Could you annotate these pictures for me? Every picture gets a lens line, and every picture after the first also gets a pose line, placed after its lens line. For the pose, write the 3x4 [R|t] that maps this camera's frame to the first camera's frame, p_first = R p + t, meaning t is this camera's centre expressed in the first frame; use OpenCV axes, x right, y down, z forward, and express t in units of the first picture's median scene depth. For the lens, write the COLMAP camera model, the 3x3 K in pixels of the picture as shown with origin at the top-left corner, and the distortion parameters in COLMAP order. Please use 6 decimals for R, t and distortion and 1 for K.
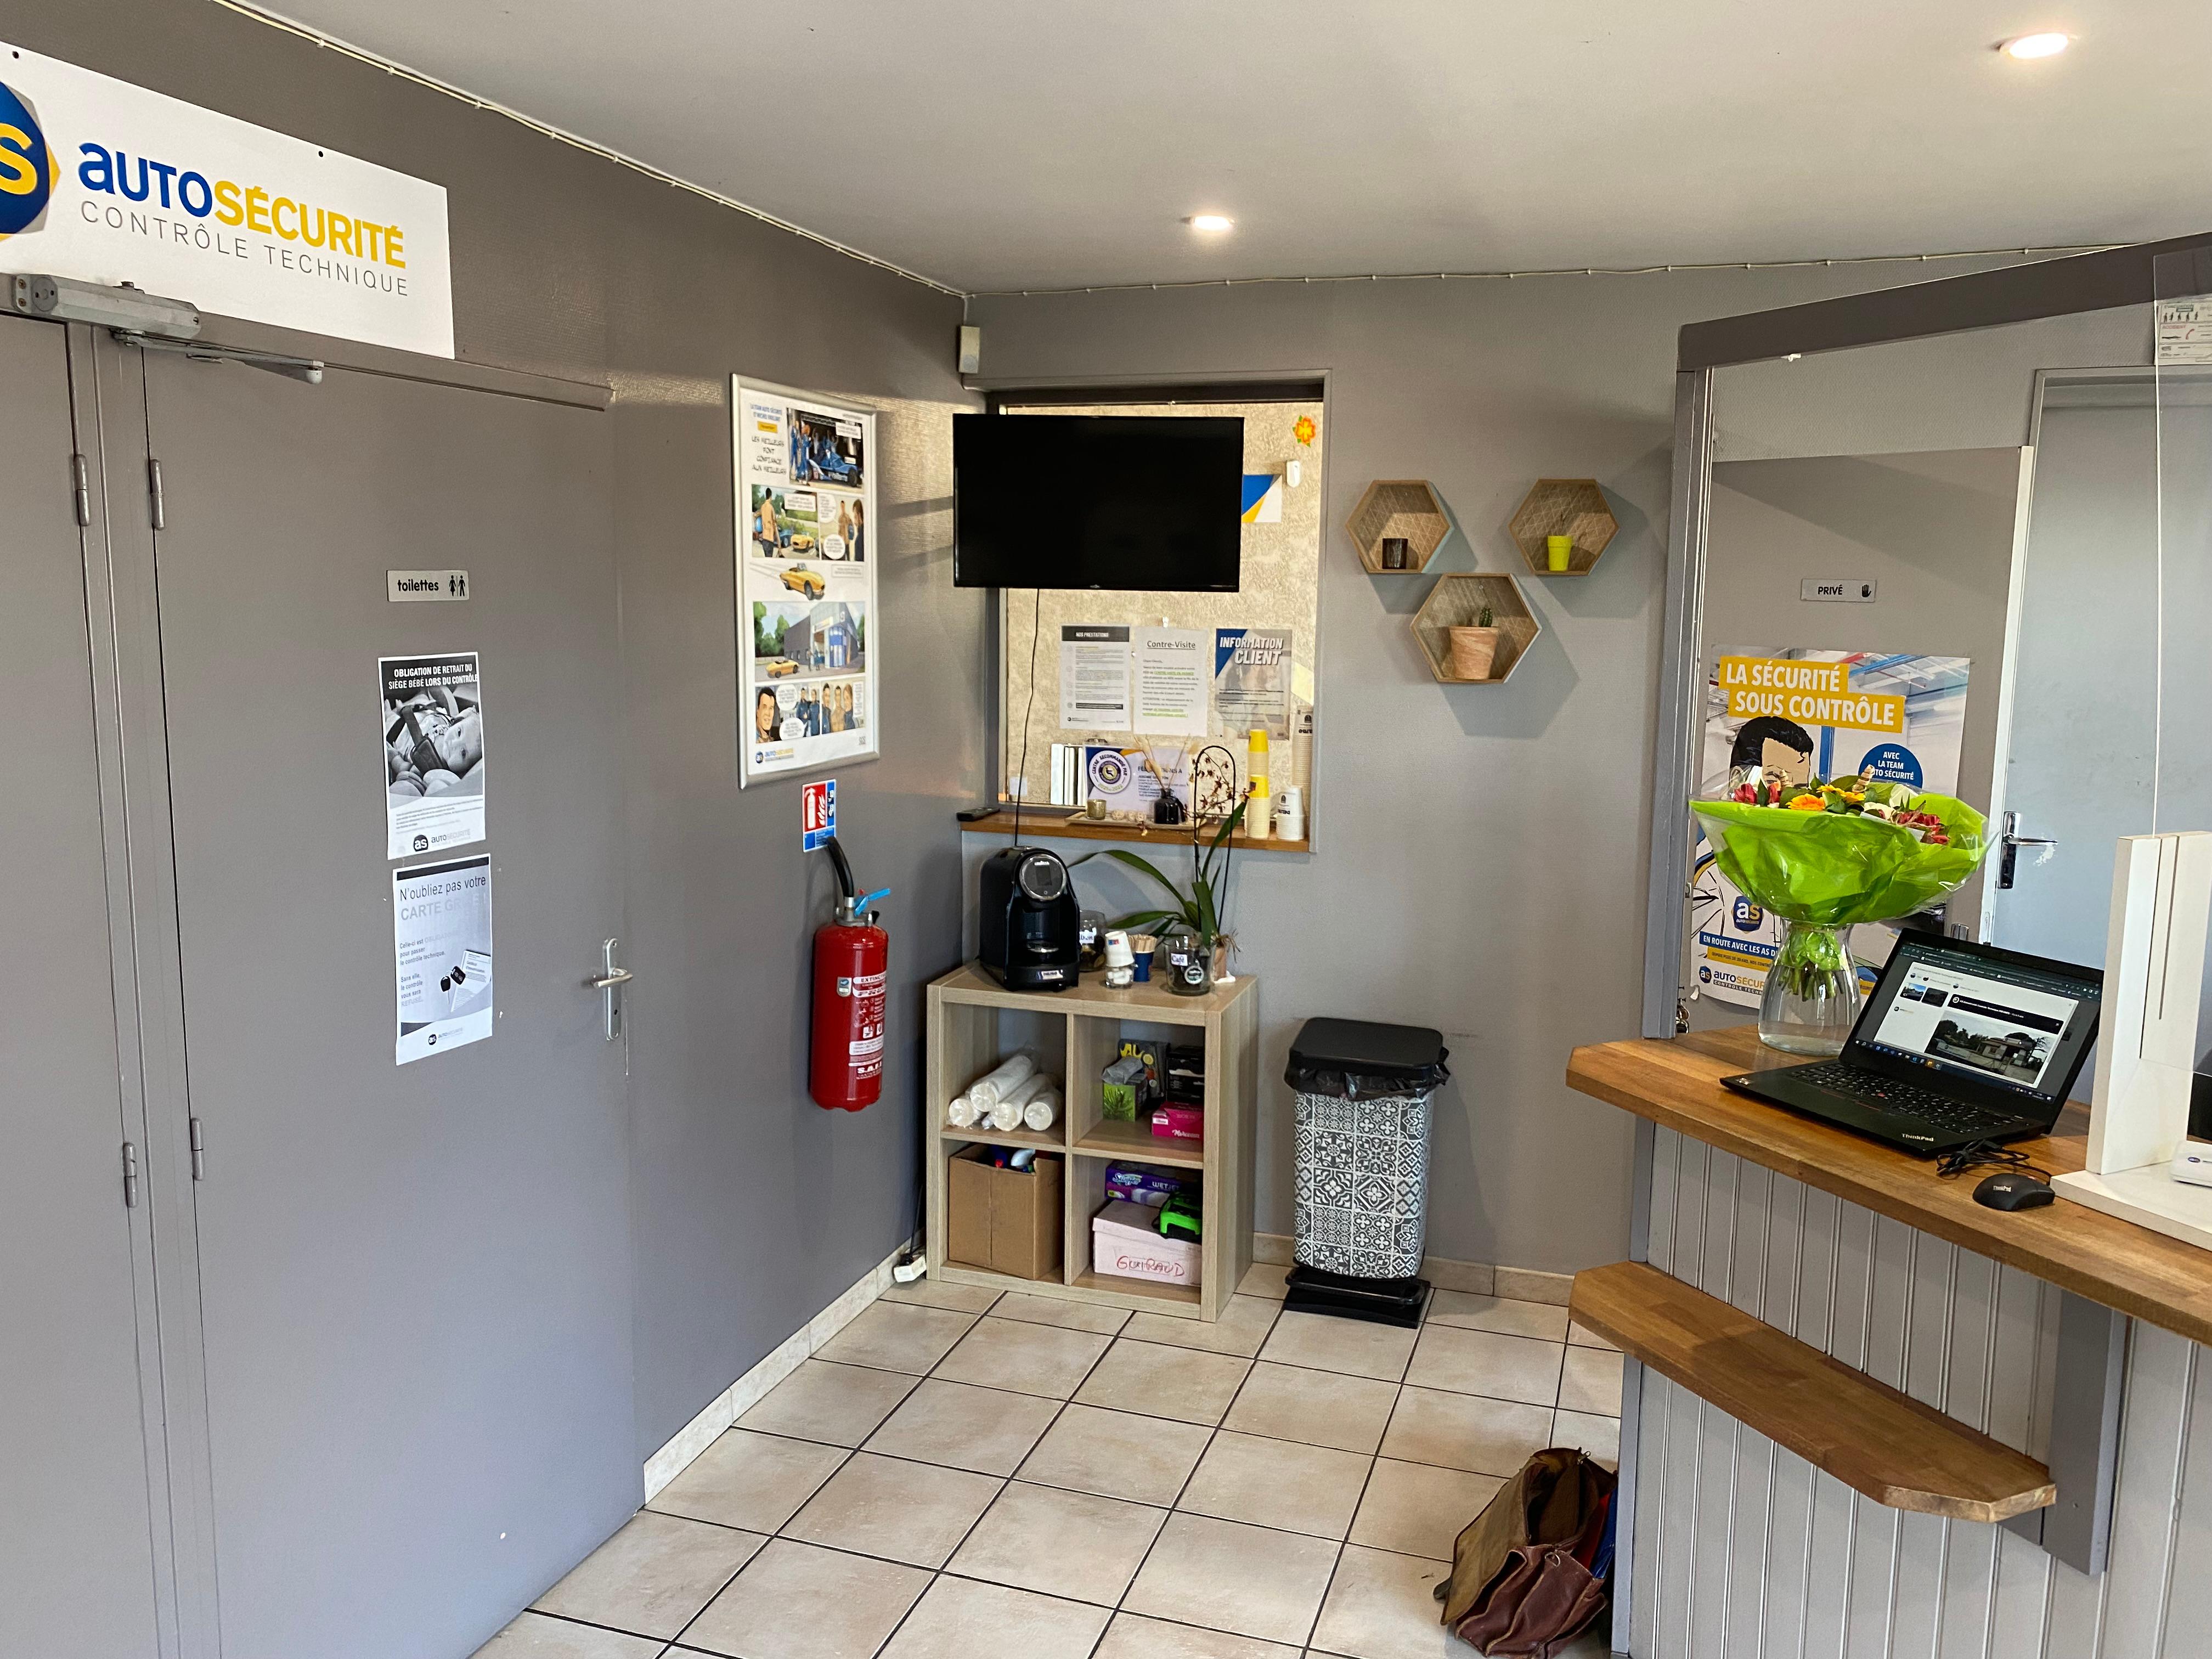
lens RADIAL K [[1676.3, 0, 1115.1], [0, 1676.3, 818.9], [0, 0, 1]] dist [-0.003167, 0.003019]
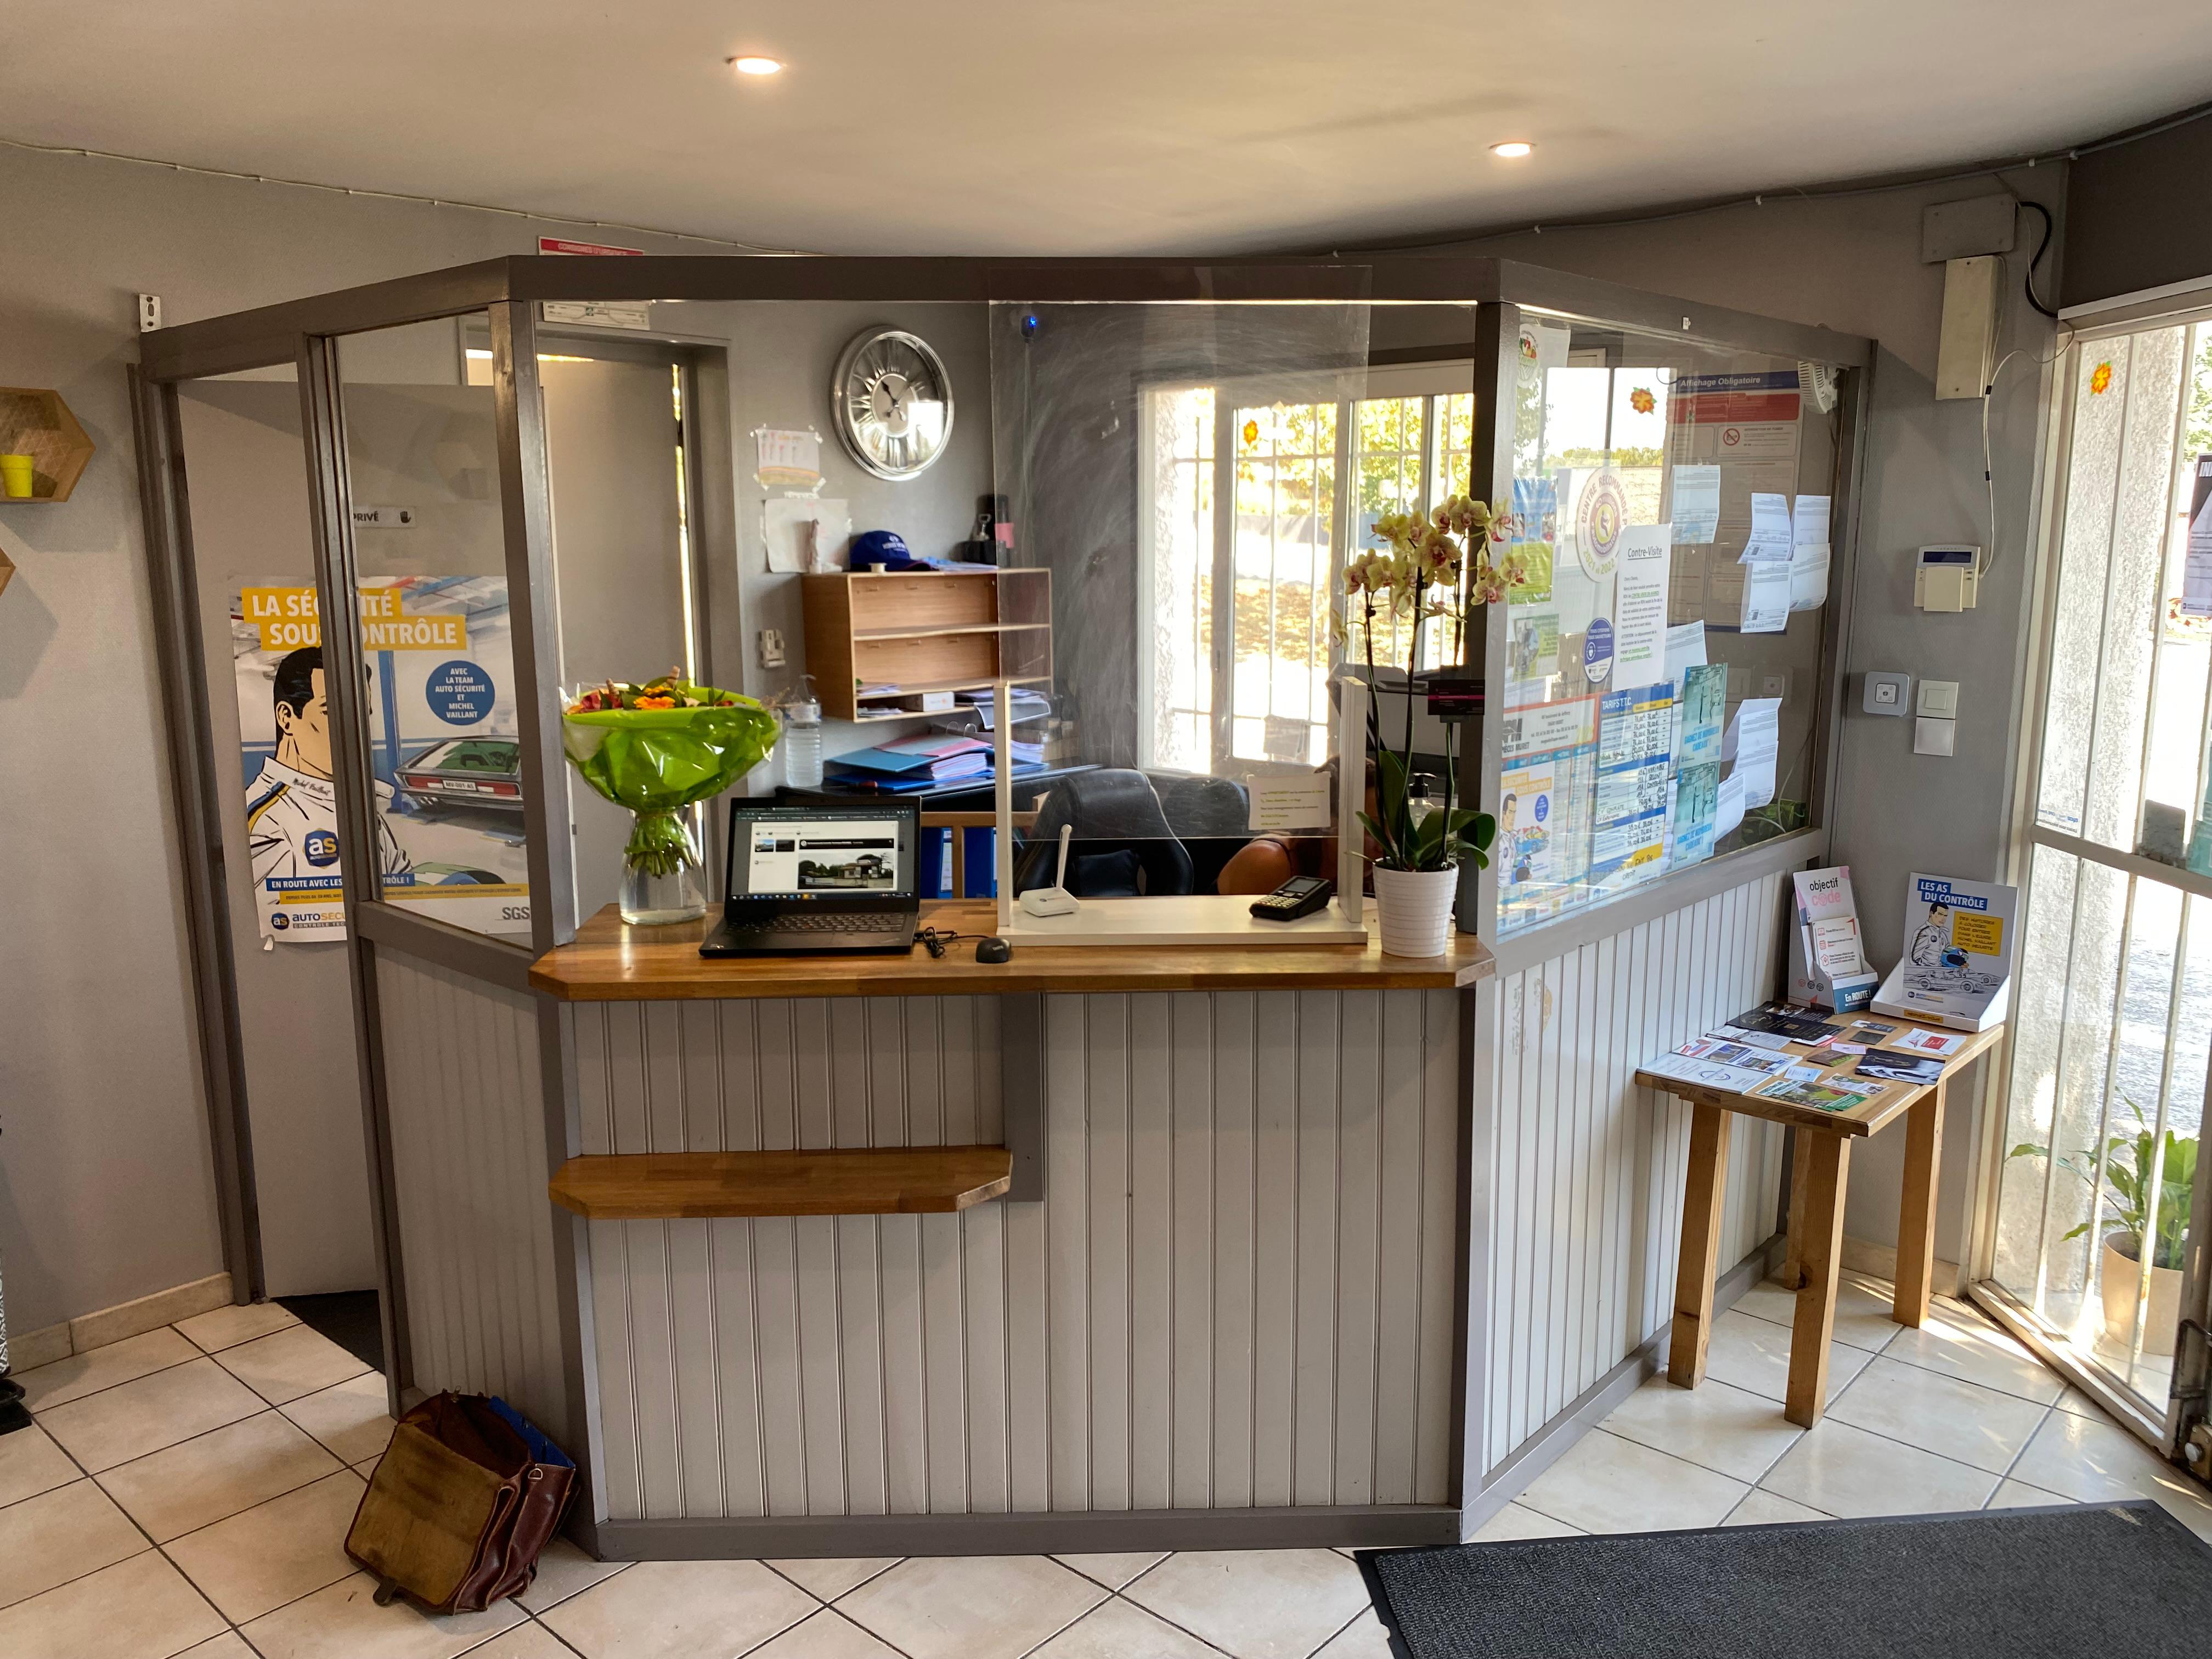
lens RADIAL K [[1699.0, 0, 1106.0], [0, 1699.0, 829.5], [0, 0, 1]] dist [0.002853, 0.001715]
pose [[0.399903, -0.175768, 0.899546, -0.363132], [0.135661, 0.981981, 0.131566, -0.025386], [-0.906462, 0.069420, 0.416543, 0.178825]]
